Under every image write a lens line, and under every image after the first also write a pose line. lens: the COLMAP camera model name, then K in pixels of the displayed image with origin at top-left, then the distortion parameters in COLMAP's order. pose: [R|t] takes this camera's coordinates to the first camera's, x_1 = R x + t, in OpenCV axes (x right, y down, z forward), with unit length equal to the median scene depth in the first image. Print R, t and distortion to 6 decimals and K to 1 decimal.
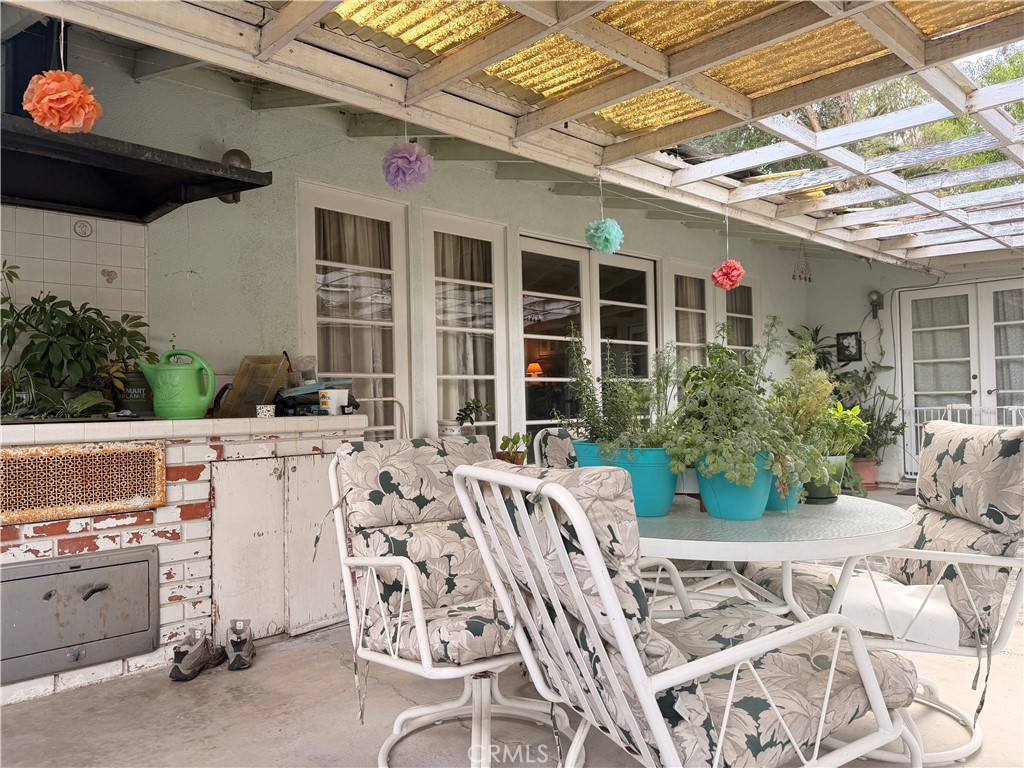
lens RADIAL K [[712.8, 0, 514.5], [0, 712.8, 386.3], [0, 0, 1]] dist [-0.023773, -0.002739]
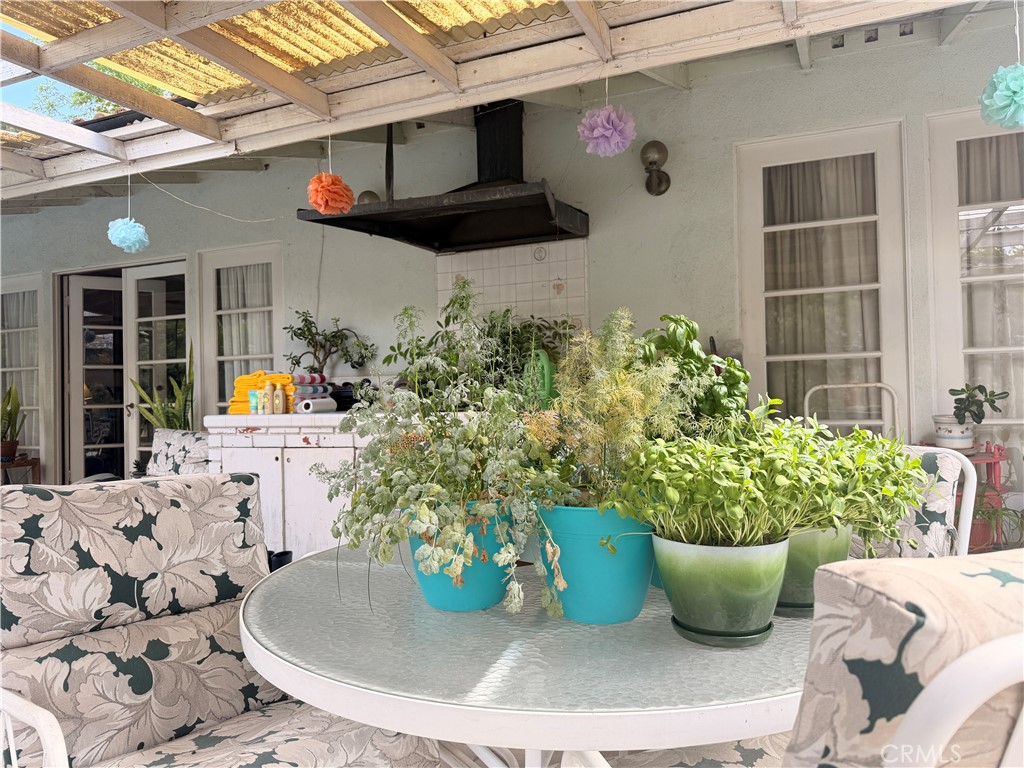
lens RADIAL K [[712.8, 0, 514.1], [0, 712.8, 382.9], [0, 0, 1]] dist [-0.023773, -0.002739]
pose [[0.369048, -0.006572, -0.929387, 0.428286], [0.042447, 0.999051, 0.009791, -0.009199], [0.928440, -0.043063, 0.368977, 0.393751]]
